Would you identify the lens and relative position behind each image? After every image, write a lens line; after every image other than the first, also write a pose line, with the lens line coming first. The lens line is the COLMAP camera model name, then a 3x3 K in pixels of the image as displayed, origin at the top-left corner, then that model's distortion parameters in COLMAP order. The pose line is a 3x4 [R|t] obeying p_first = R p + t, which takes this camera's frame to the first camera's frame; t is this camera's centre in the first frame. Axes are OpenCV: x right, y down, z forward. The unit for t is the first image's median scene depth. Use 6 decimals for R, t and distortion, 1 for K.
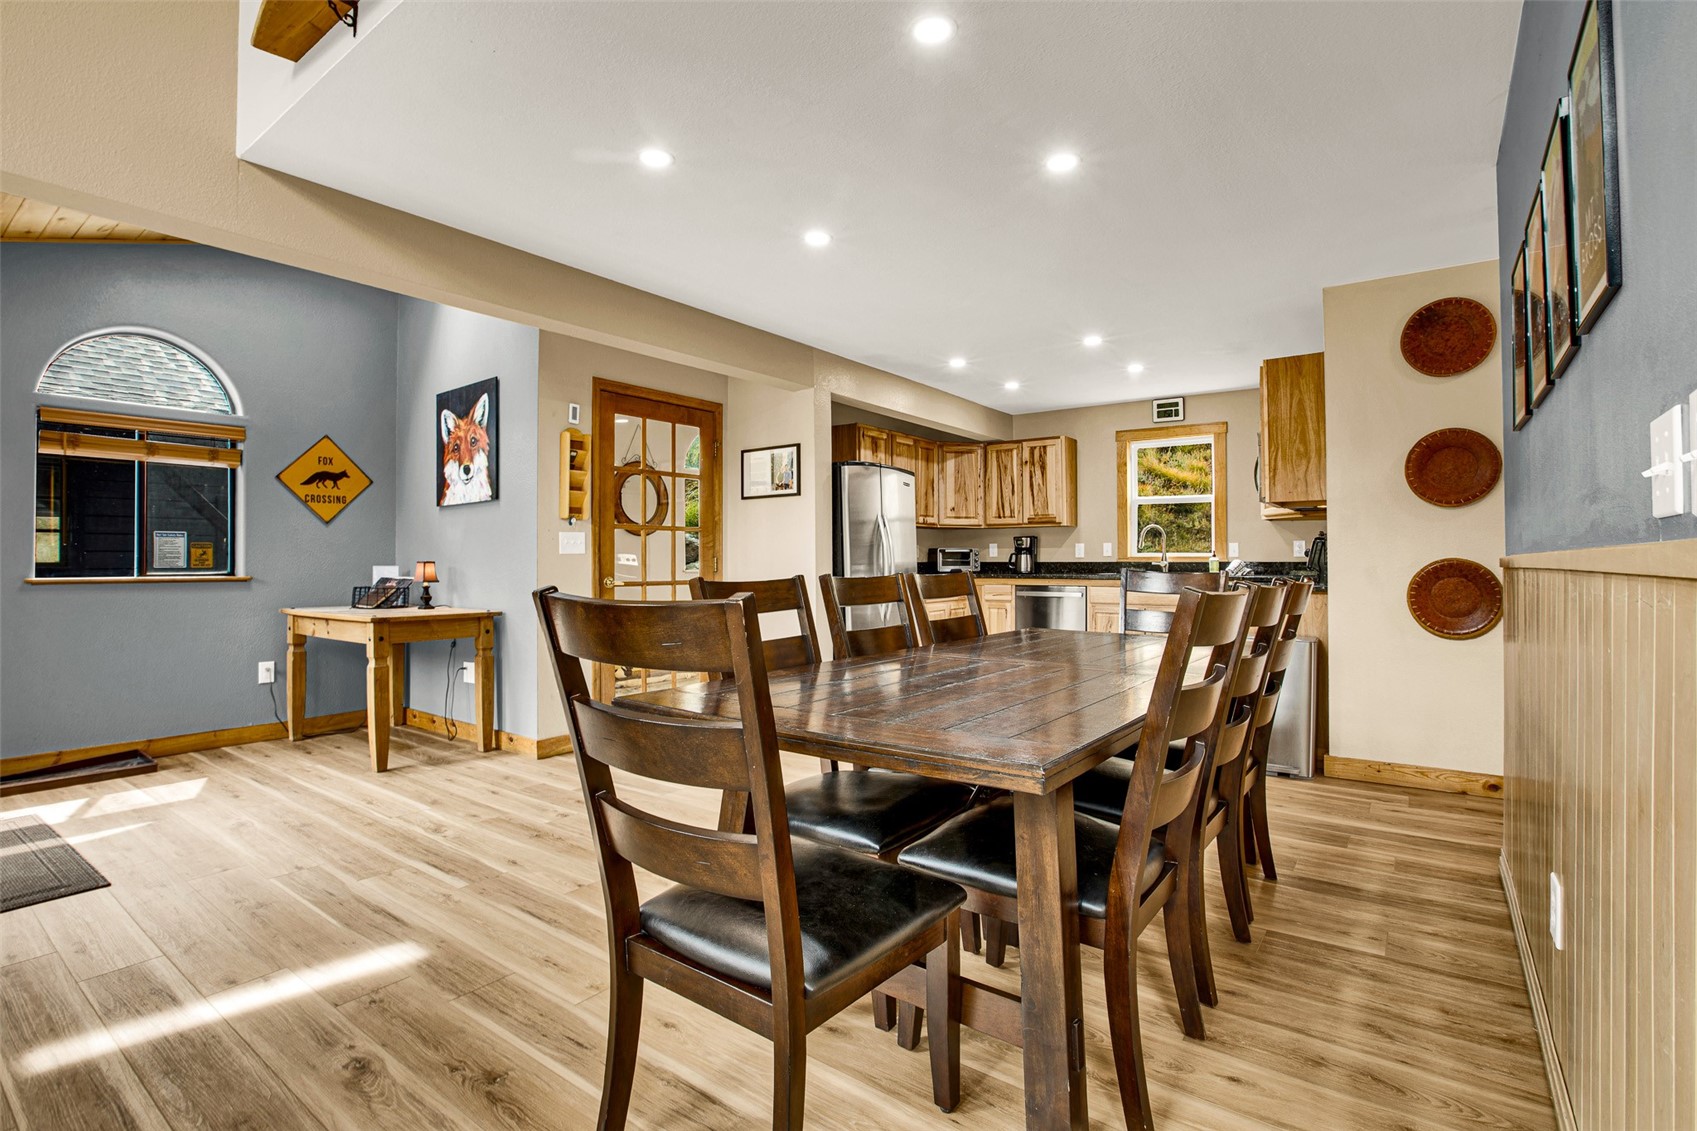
lens RADIAL K [[786.7, 0, 849.8], [0, 786.7, 558.1], [0, 0, 1]] dist [-0.001972, -0.000051]
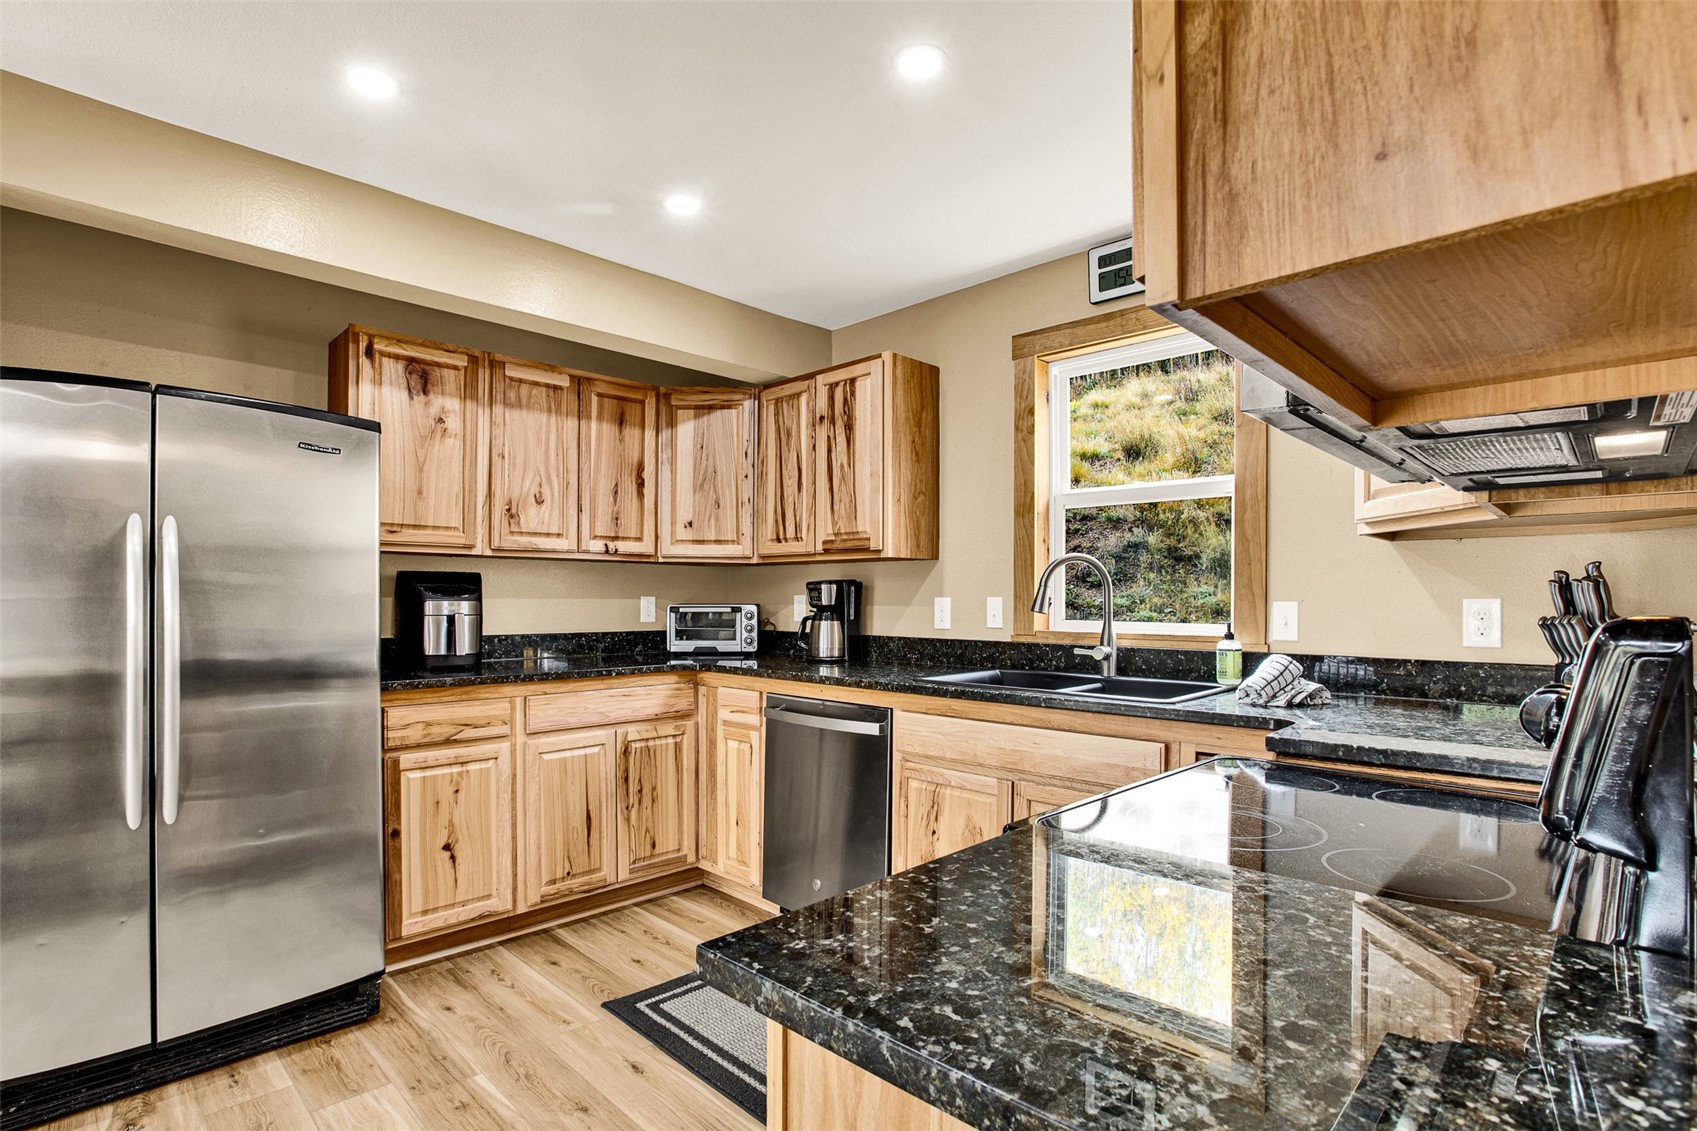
lens RADIAL K [[807.2, 0, 822.5], [0, 807.2, 608.9], [0, 0, 1]] dist [-0.029636, 0.003463]
pose [[0.986573, 0.007287, -0.163161, 0.300371], [-0.003876, 0.999767, 0.021218, -0.021344], [0.163278, -0.020300, 0.986371, 0.533772]]
